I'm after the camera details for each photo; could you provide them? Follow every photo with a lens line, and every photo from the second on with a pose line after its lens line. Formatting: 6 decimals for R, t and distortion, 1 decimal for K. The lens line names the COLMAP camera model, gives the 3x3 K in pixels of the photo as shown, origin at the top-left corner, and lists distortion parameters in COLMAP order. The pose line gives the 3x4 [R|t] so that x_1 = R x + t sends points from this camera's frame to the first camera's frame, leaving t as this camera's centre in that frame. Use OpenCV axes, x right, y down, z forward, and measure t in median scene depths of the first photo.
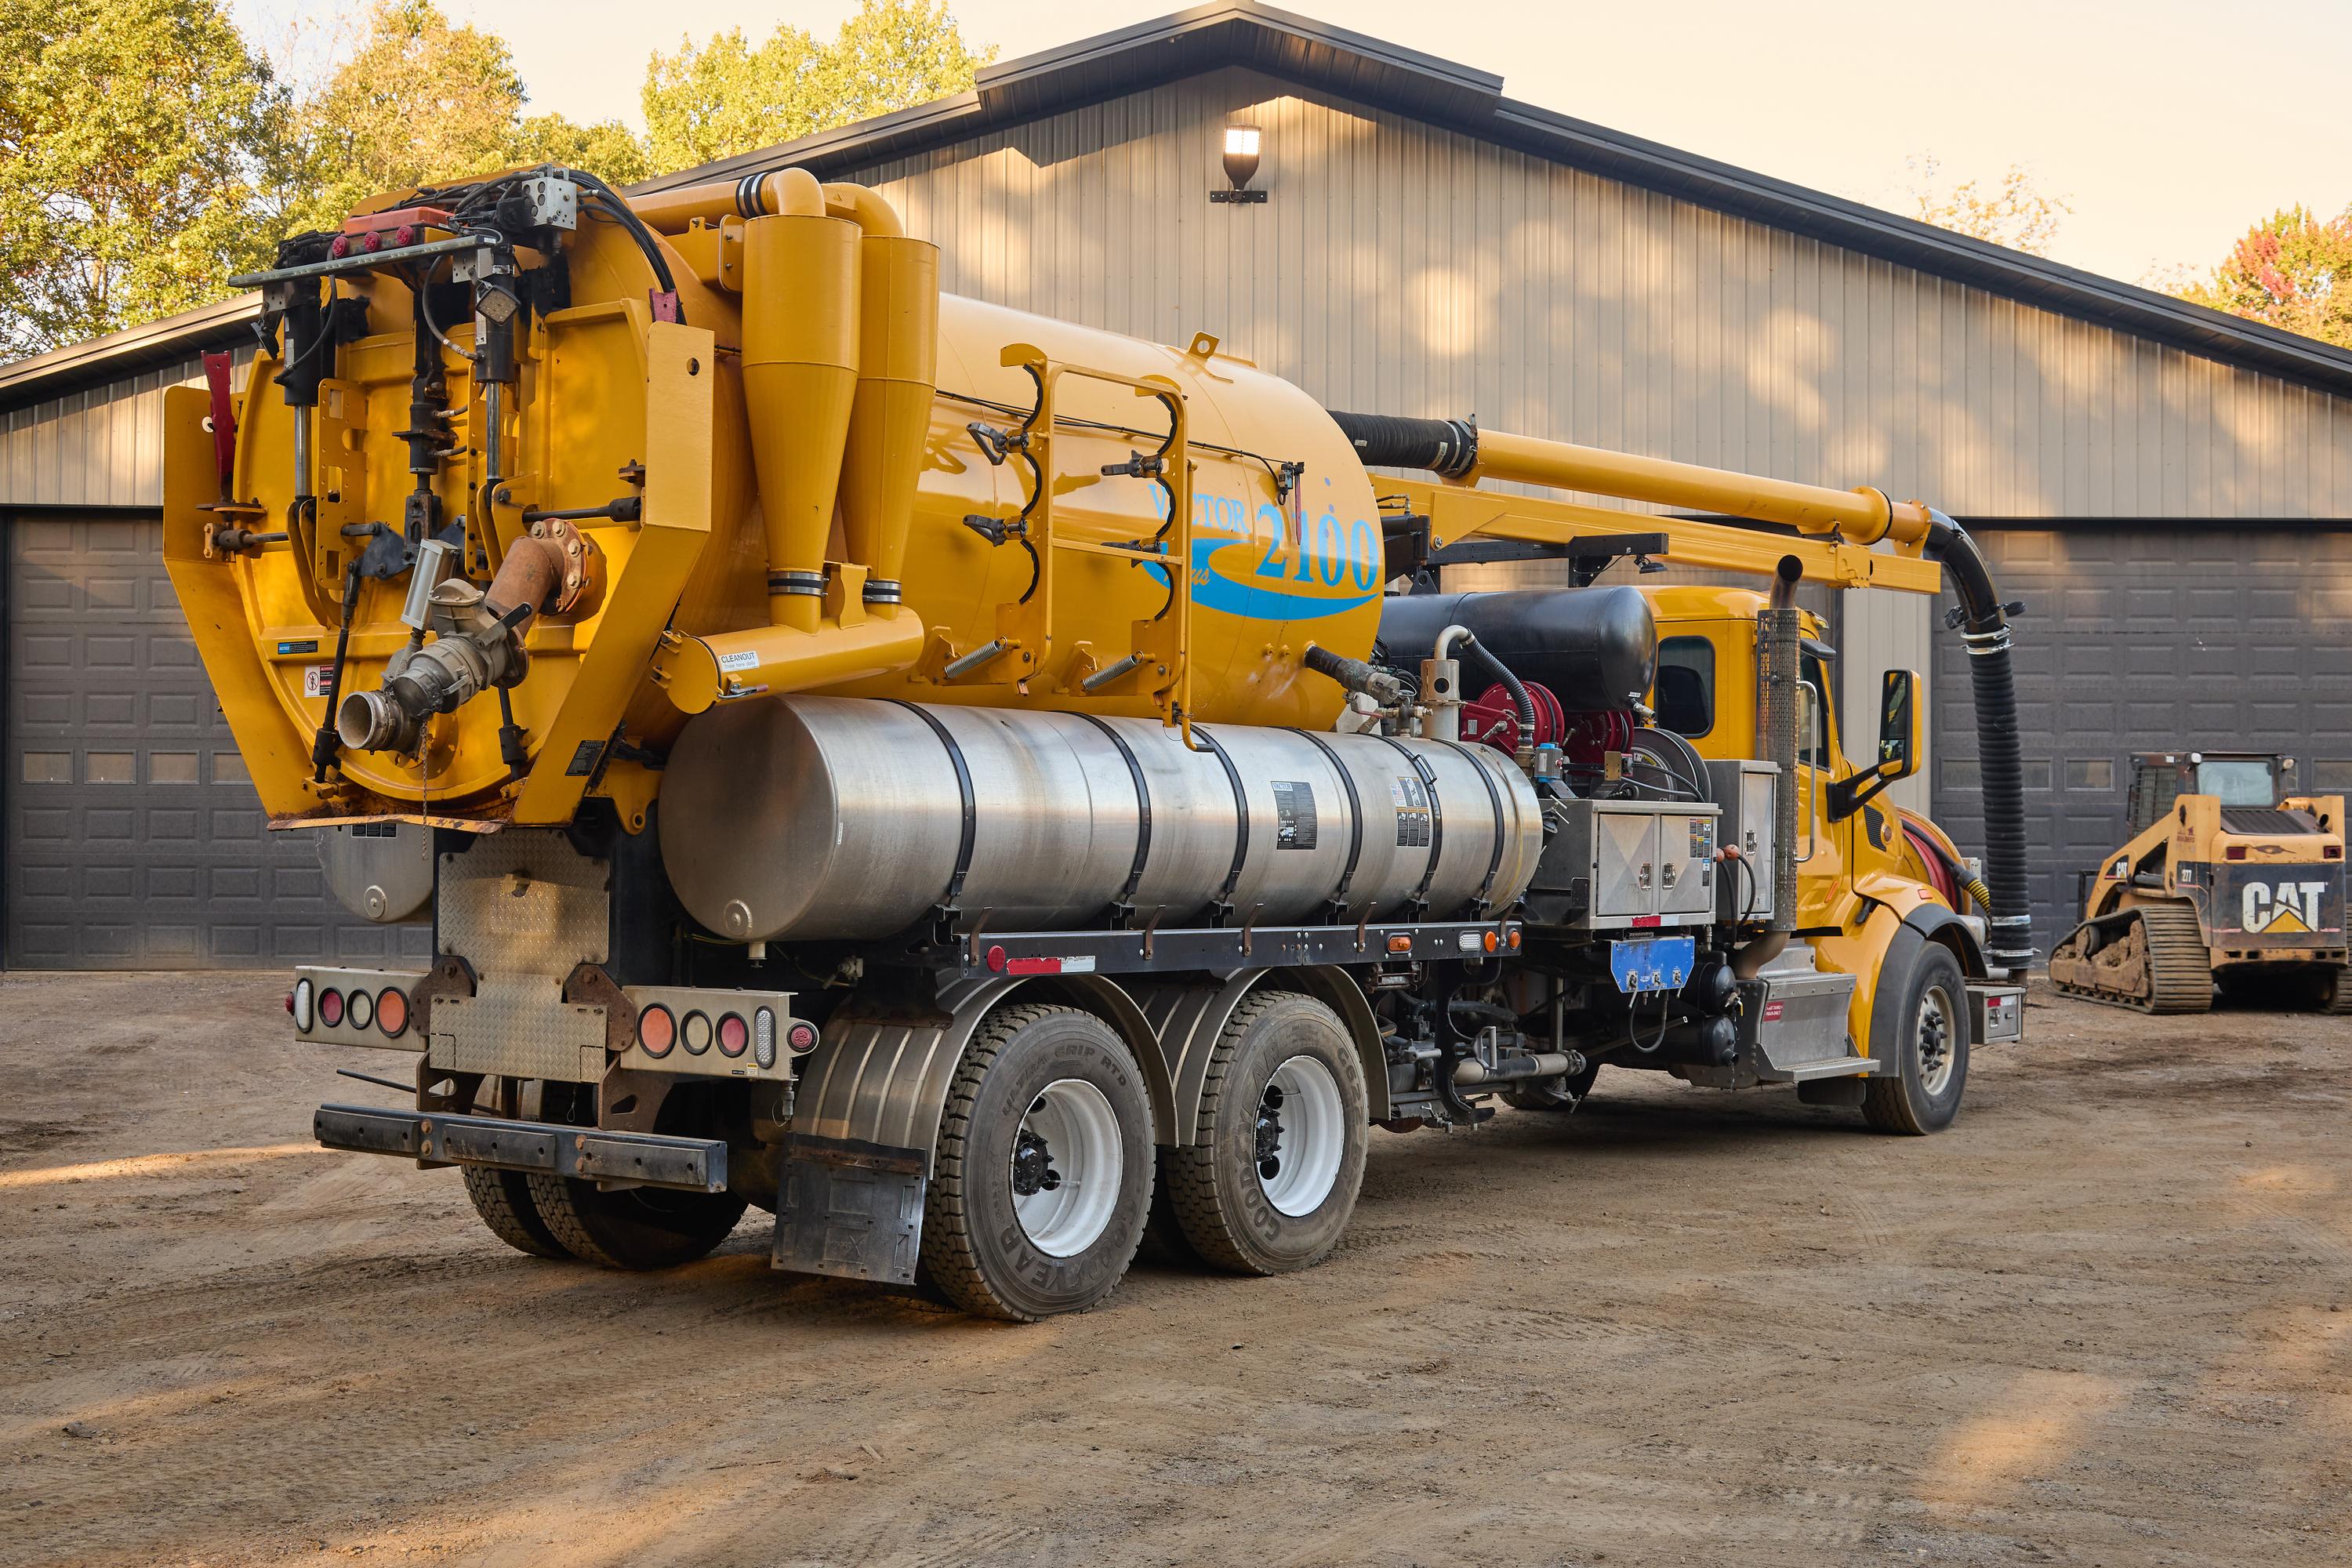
lens RADIAL K [[2770.1, 0, 1351.7], [0, 2770.1, 784.4], [0, 0, 1]] dist [-0.010331, 0.032216]
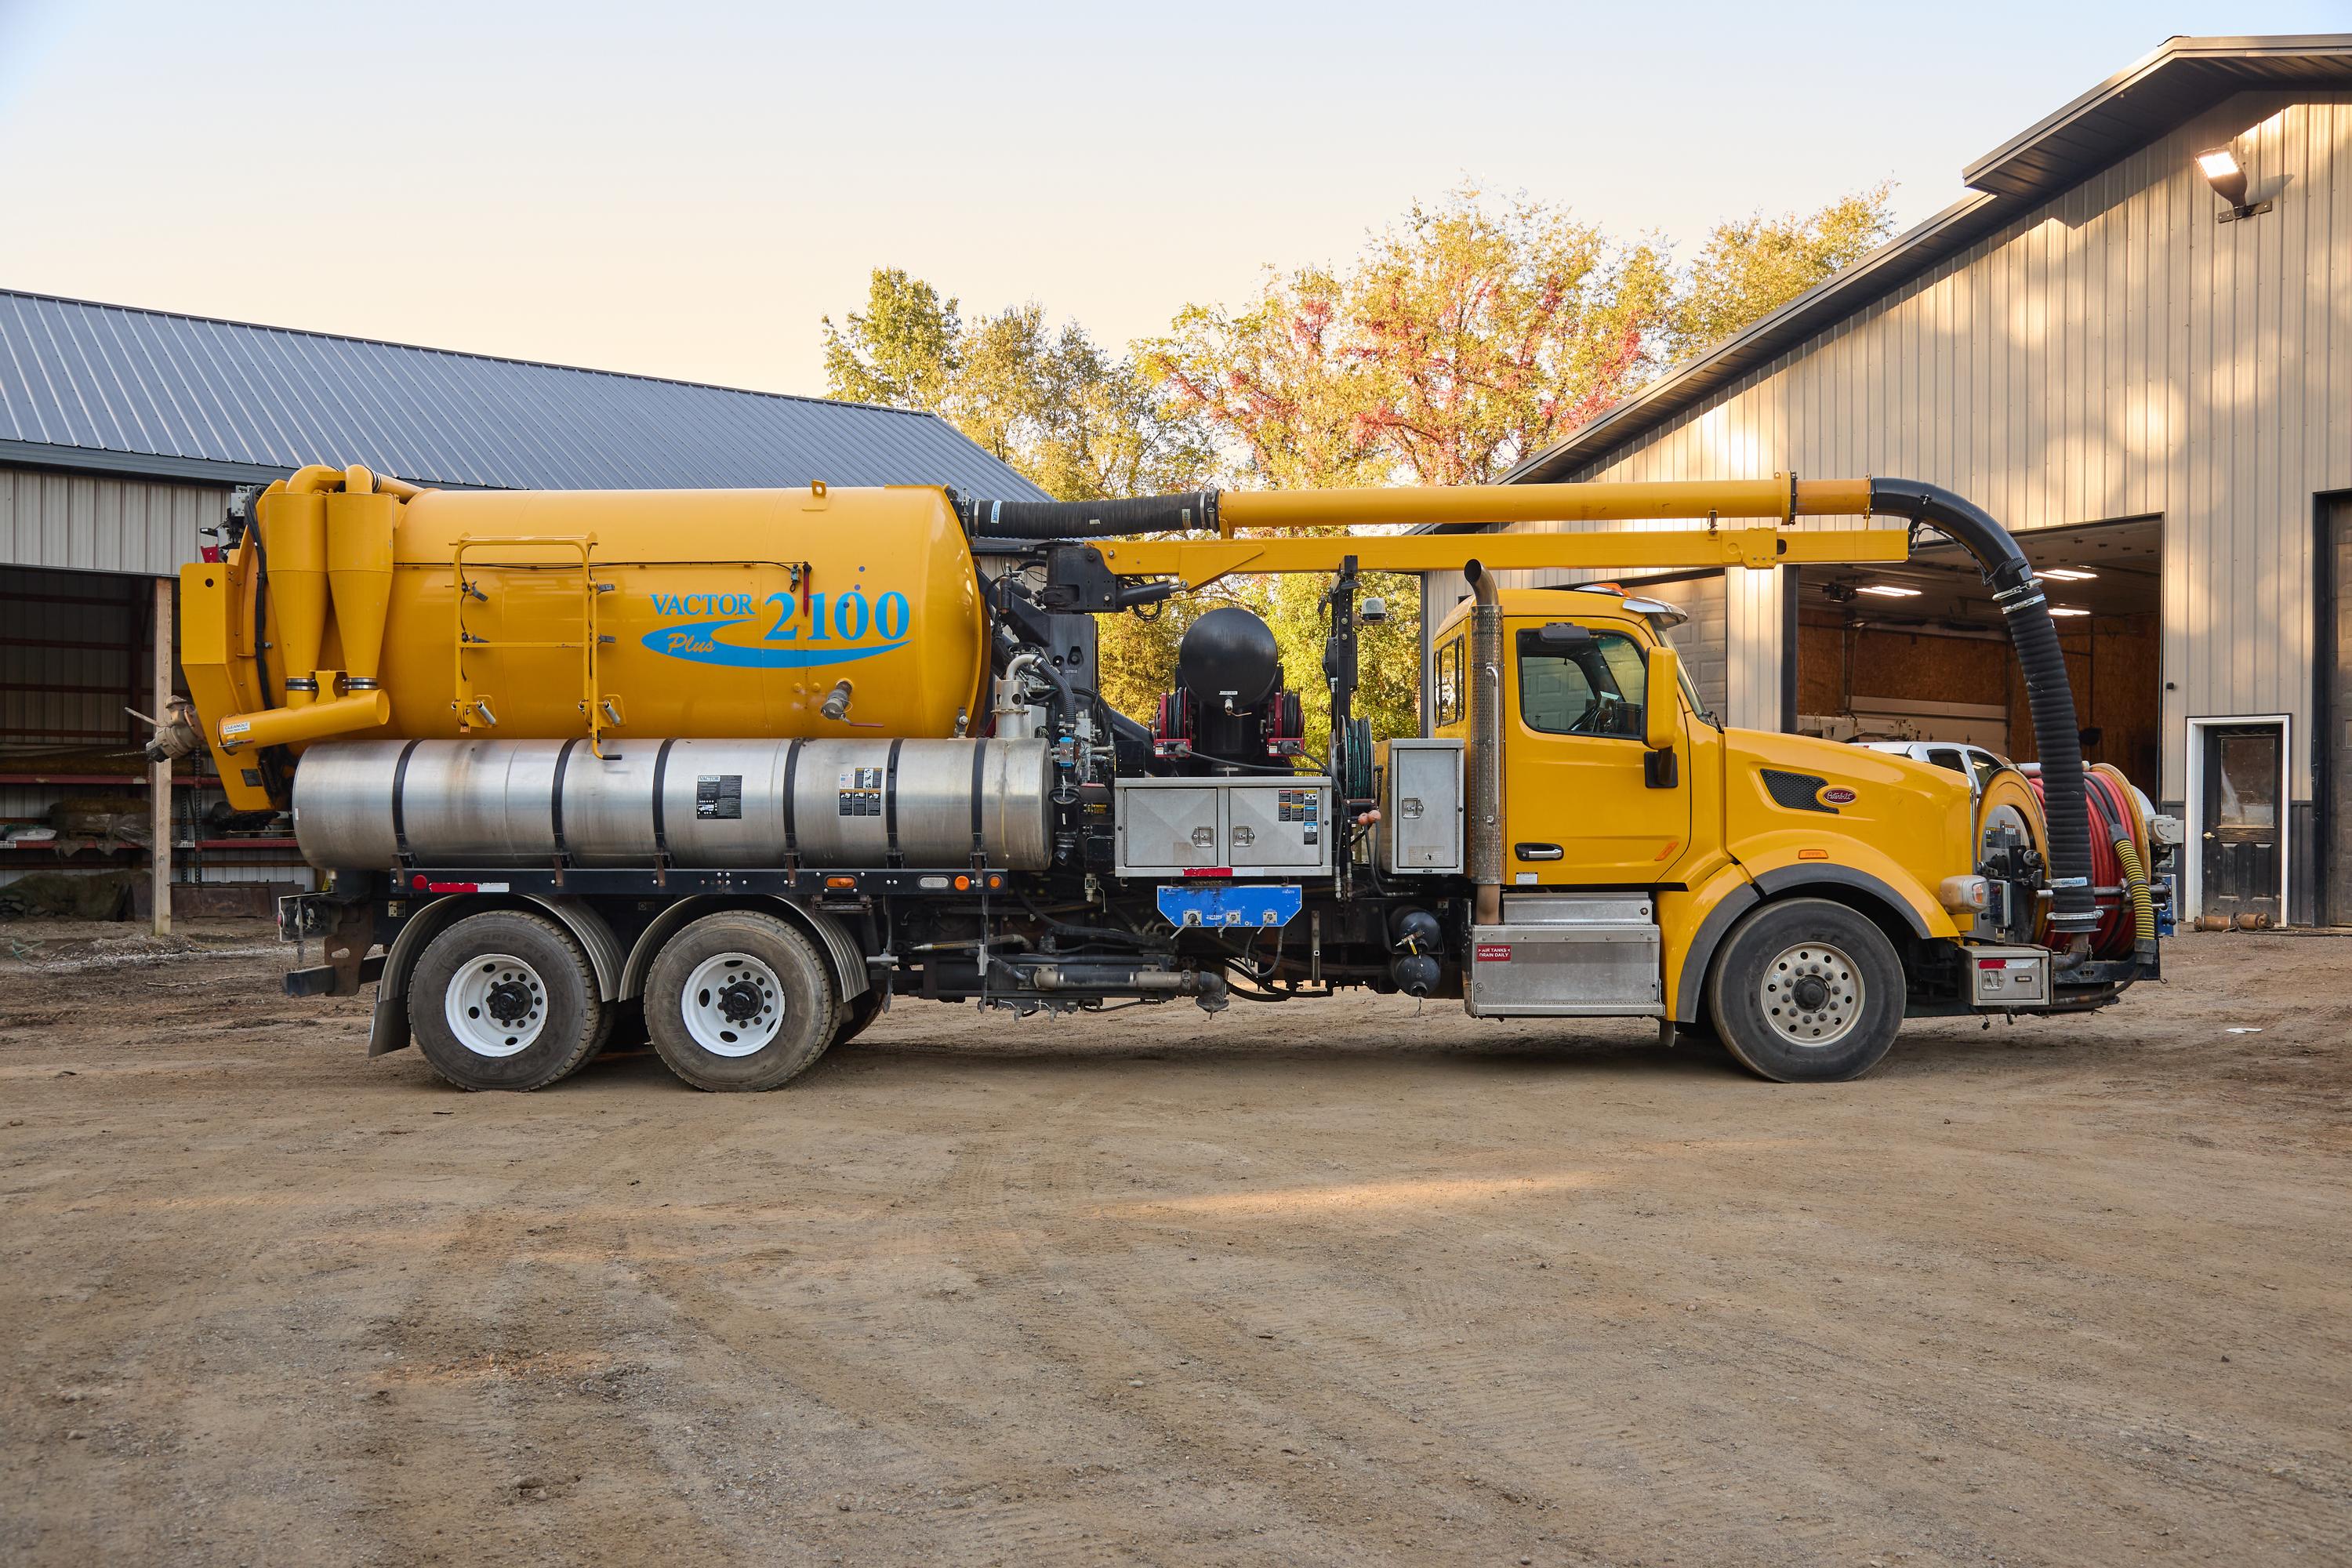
lens RADIAL K [[2012.3, 0, 1176.0], [0, 2012.3, 784.0], [0, 0, 1]] dist [-0.019514, 0.004536]
pose [[0.576184, -0.017465, -0.817133, 1.223587], [0.026573, 0.999643, -0.002628, 0.015937], [0.816888, -0.020199, 0.576443, 0.657644]]
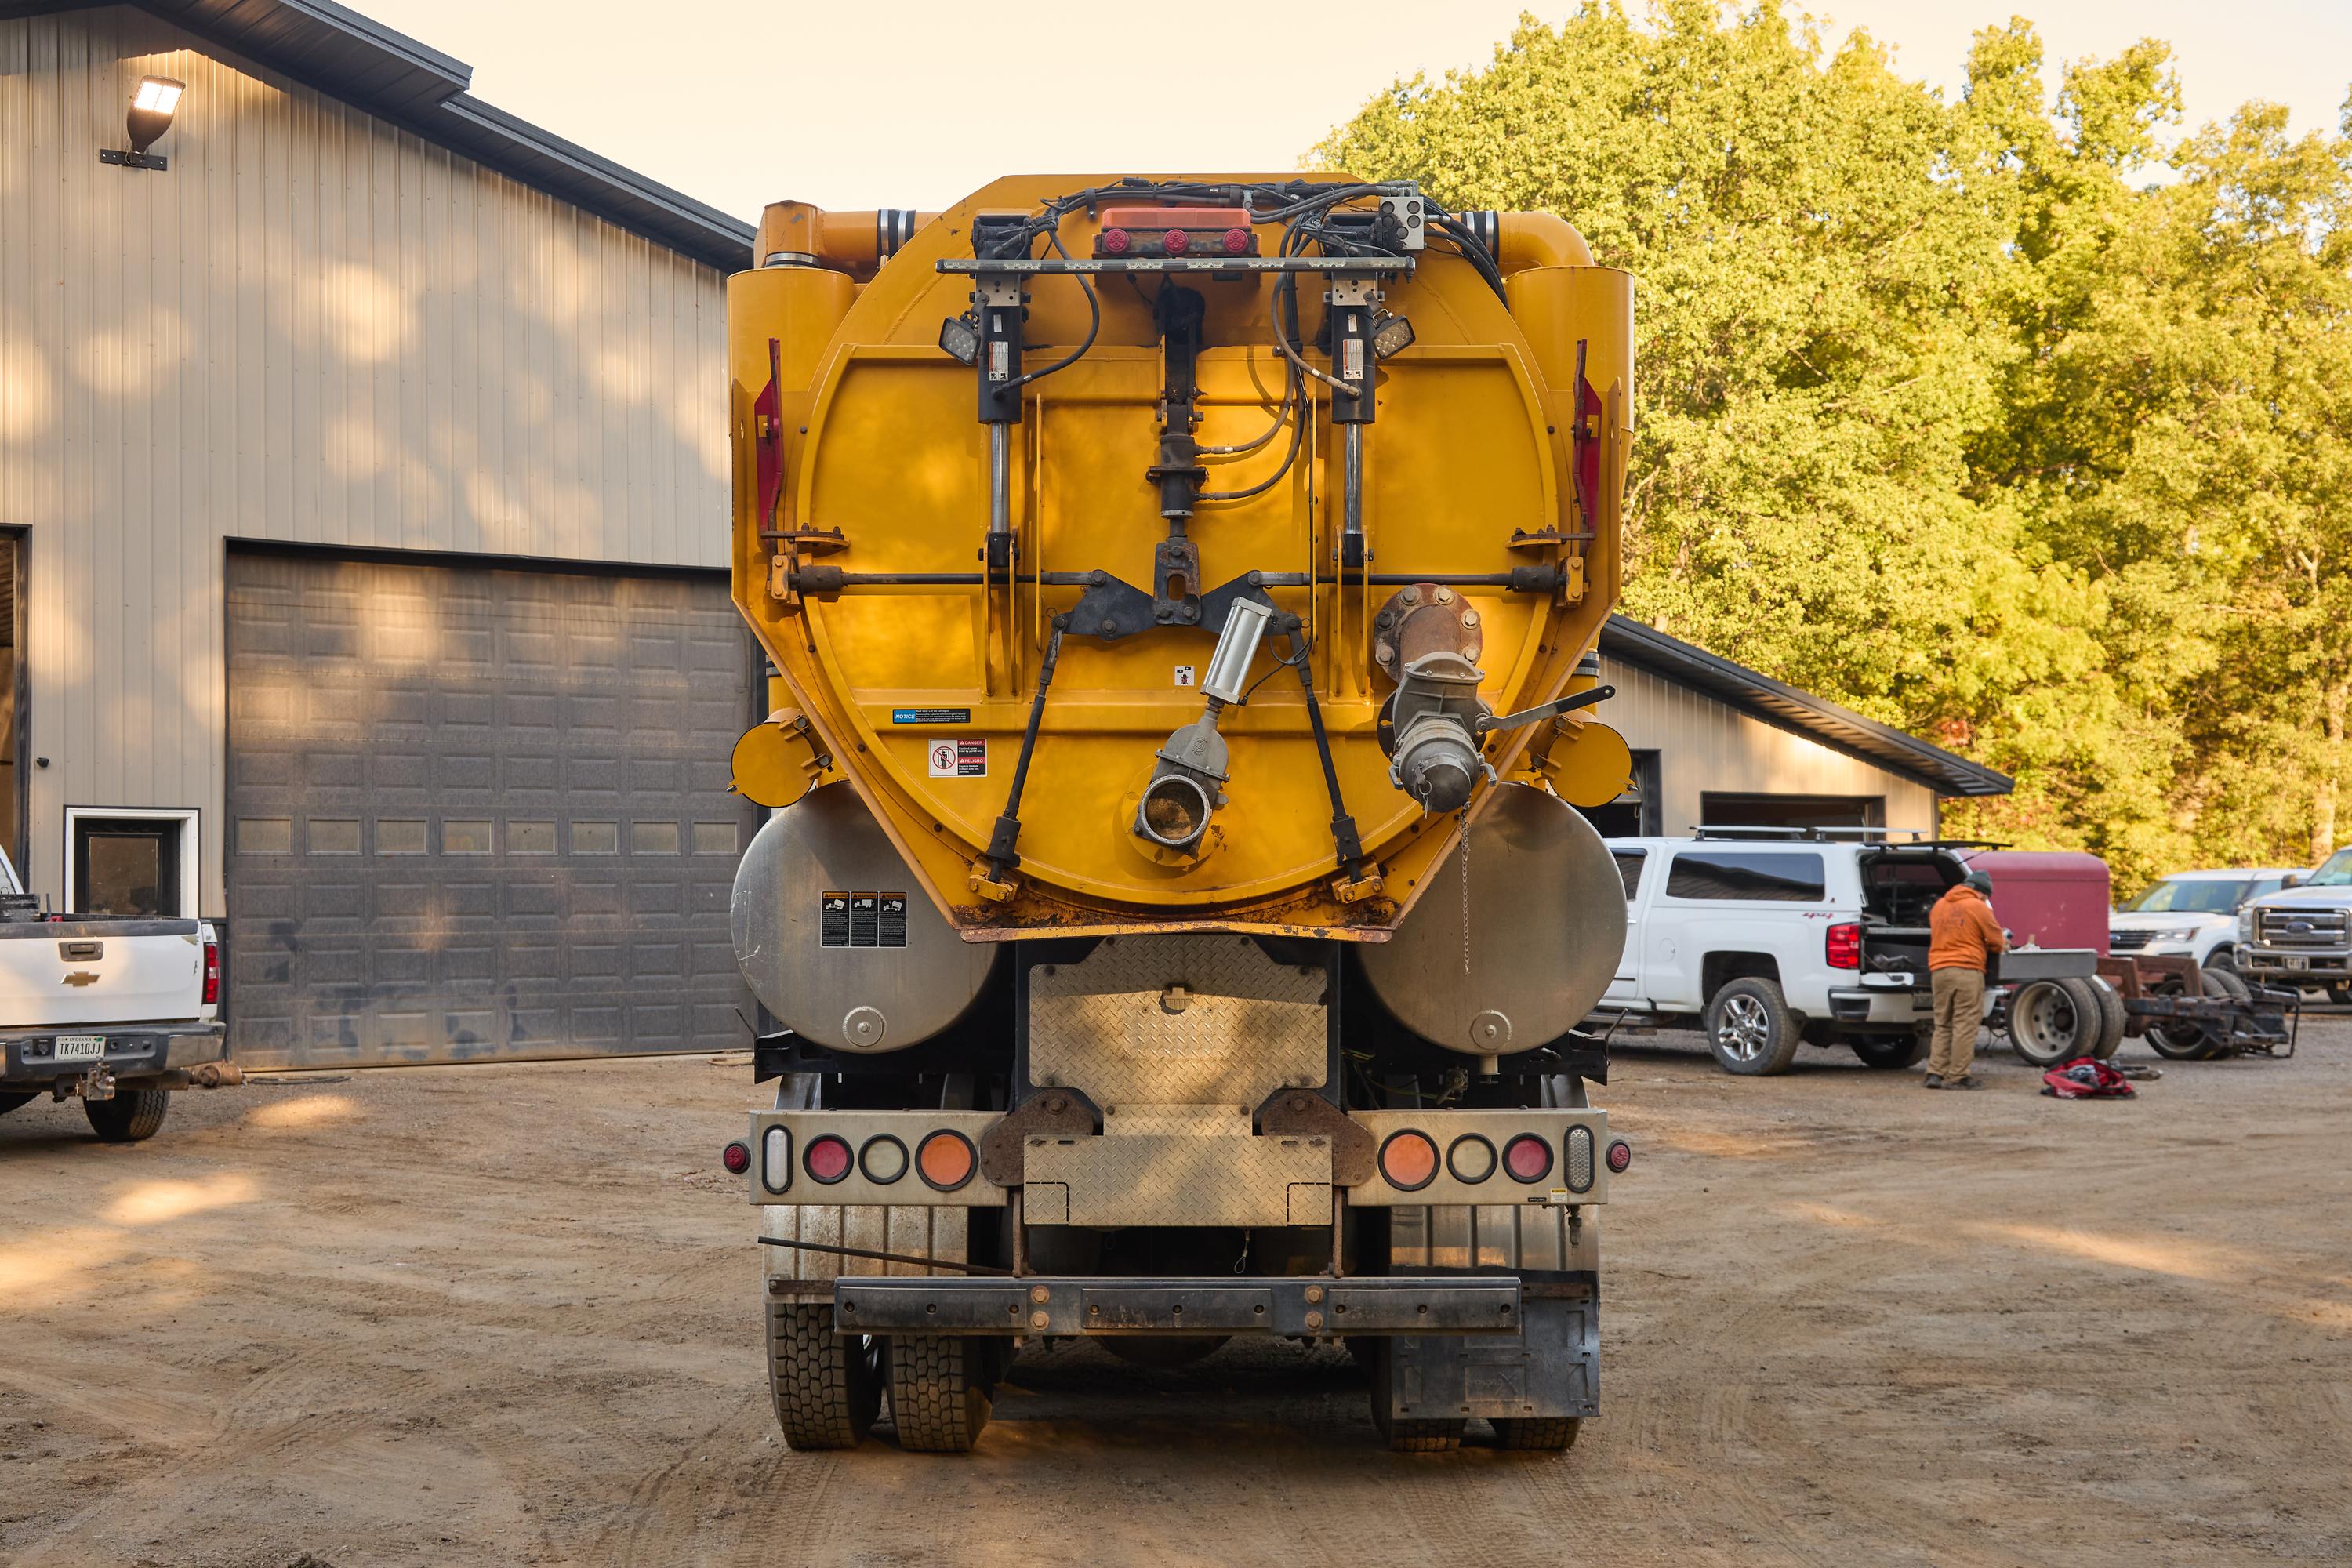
lens RADIAL K [[2770.1, 0, 1351.7], [0, 2770.1, 784.4], [0, 0, 1]] dist [-0.010331, 0.032216]
pose [[0.829101, 0.007974, 0.559042, -0.741856], [-0.000054, 0.999899, -0.014183, -0.018329], [-0.559099, 0.011729, 0.829018, 0.264562]]
